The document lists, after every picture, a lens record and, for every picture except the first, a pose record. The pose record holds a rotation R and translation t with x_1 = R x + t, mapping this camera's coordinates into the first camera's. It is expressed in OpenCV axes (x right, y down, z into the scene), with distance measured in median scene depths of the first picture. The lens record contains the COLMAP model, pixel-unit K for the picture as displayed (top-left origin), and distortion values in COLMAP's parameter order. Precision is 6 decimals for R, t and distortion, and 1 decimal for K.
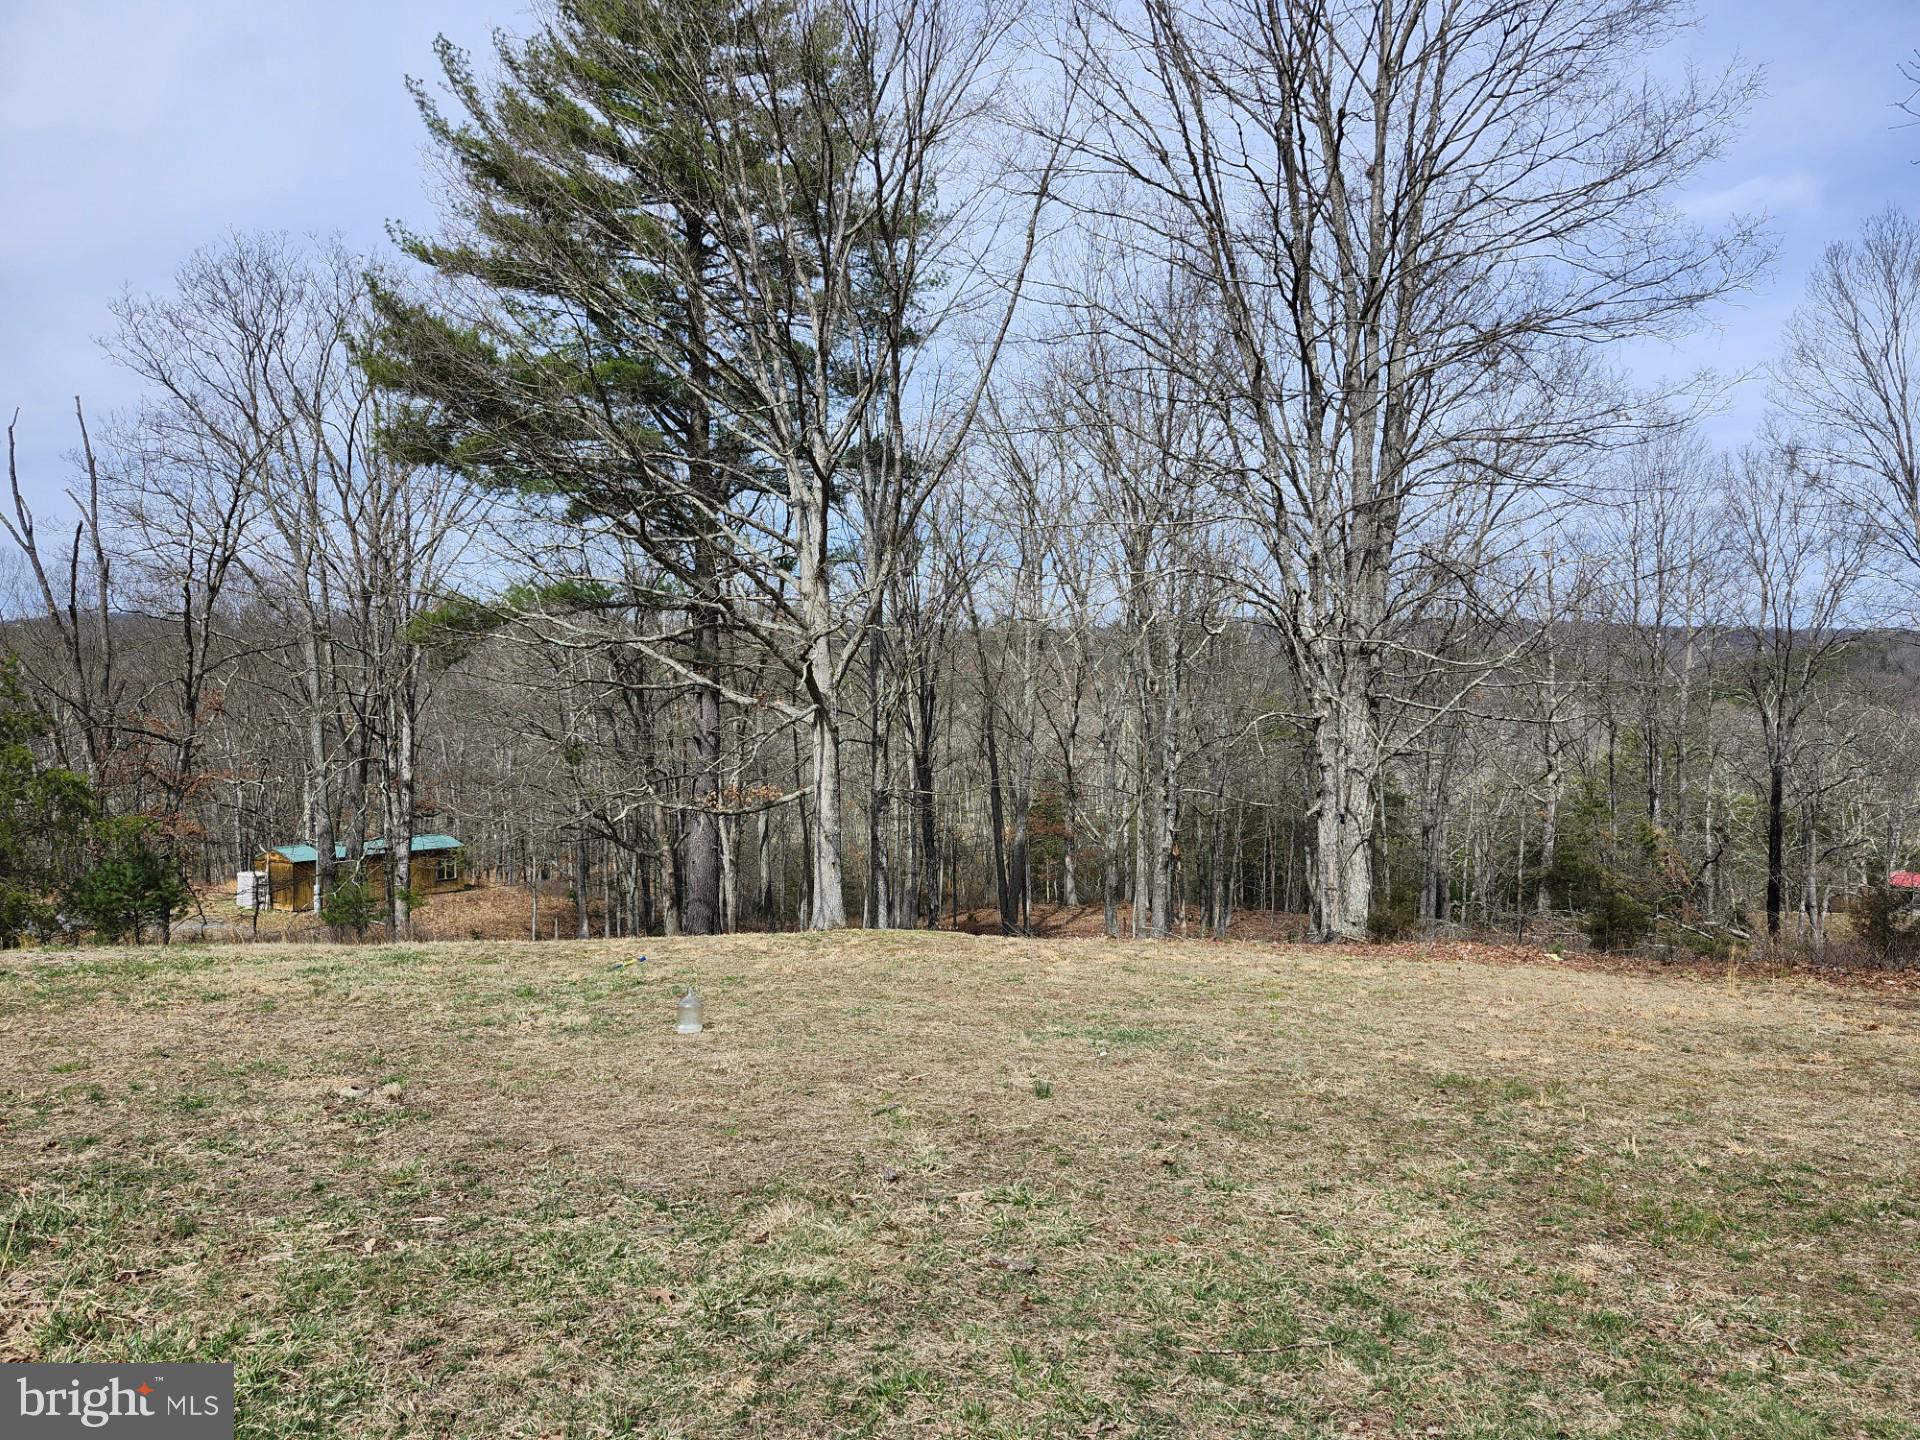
lens RADIAL K [[1104.4, 0, 1055.0], [0, 1104.4, 734.7], [0, 0, 1]] dist [0.067112, -0.093581]
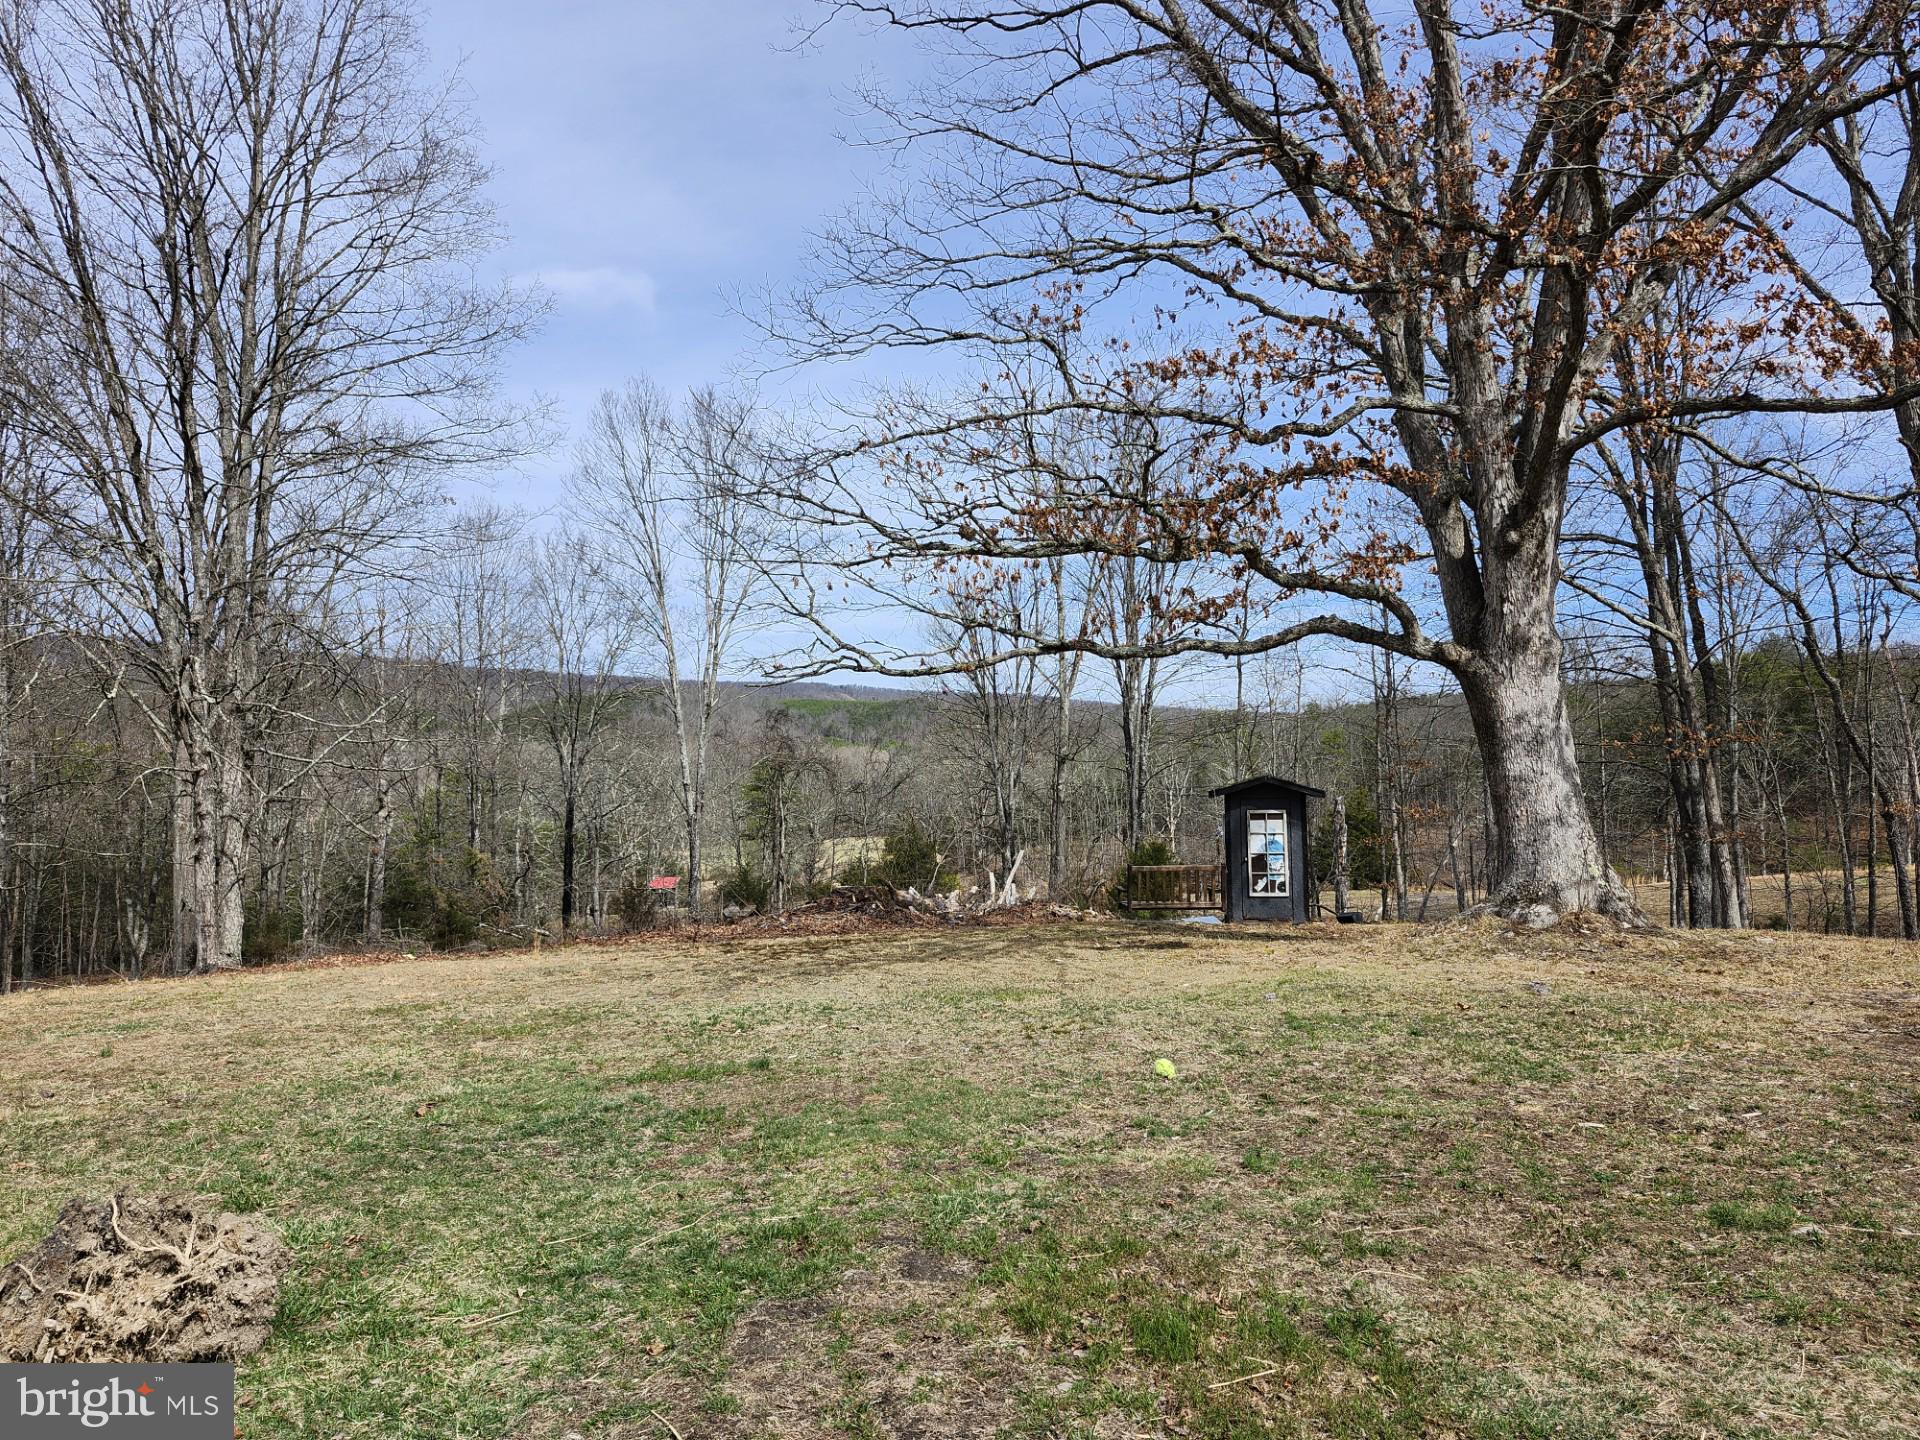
lens RADIAL K [[1273.1, 0, 960.0], [0, 1273.1, 733.2], [0, 0, 1]] dist [0.080037, -0.042171]
pose [[0.648870, 0.011146, 0.760817, -0.240636], [0.004286, 0.999823, -0.018303, -0.024077], [-0.760887, 0.015137, 0.648708, -0.390824]]
